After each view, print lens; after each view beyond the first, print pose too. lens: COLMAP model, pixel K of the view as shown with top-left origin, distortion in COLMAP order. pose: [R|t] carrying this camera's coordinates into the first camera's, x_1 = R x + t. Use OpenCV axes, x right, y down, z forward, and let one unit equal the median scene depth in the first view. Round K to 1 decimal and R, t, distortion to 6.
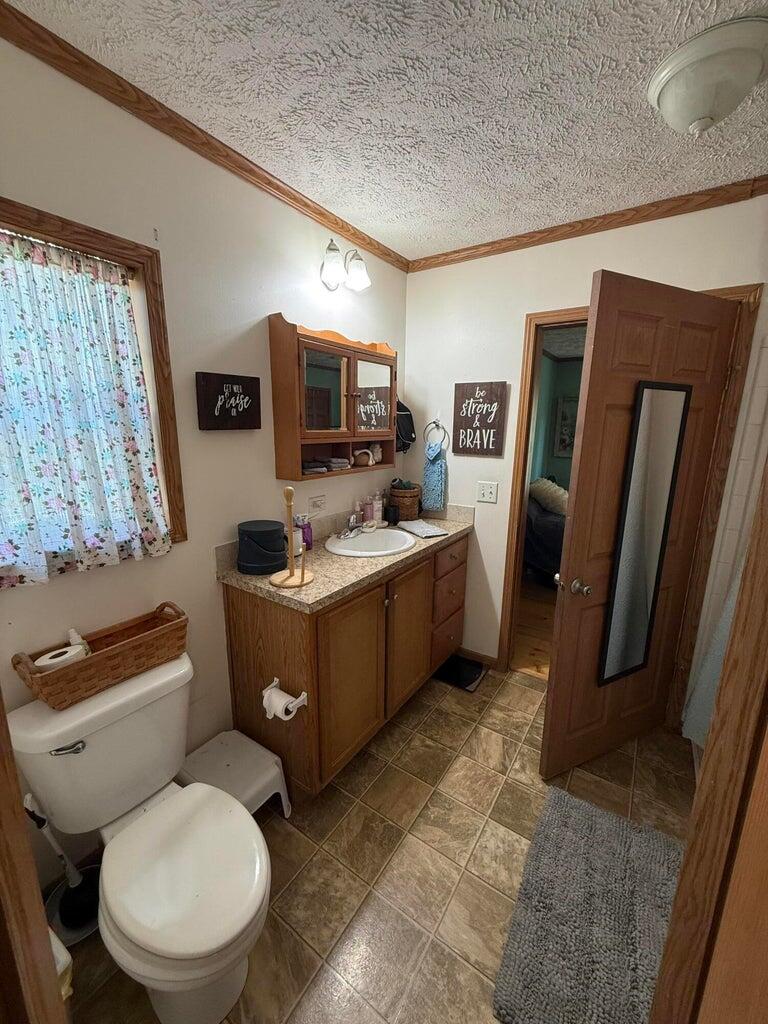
lens RADIAL K [[409.3, 0, 382.9], [0, 409.3, 510.3], [0, 0, 1]] dist [-0.000022, -0.000044]
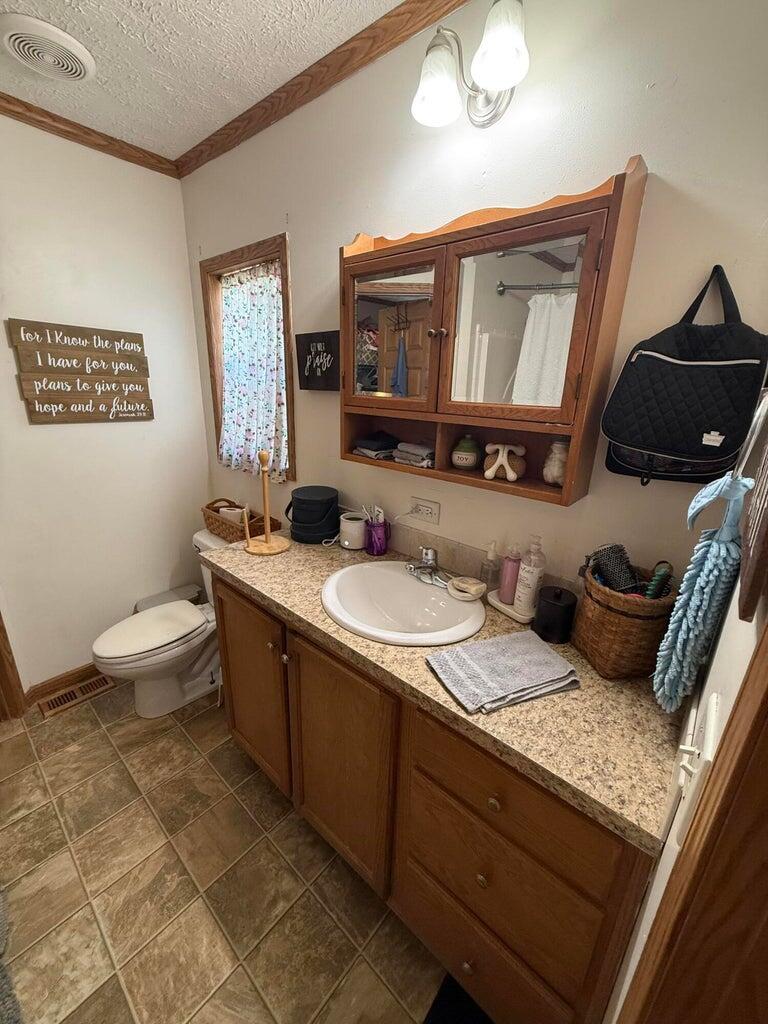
lens RADIAL K [[403.9, 0, 383.5], [0, 403.9, 513.4], [0, 0, 1]] dist [-0.001329, 0.000219]
pose [[-0.112831, 0.290930, -0.950068, 0.631352], [-0.242742, 0.919130, 0.310284, -0.265852], [0.963507, 0.265631, -0.033085, 1.268531]]
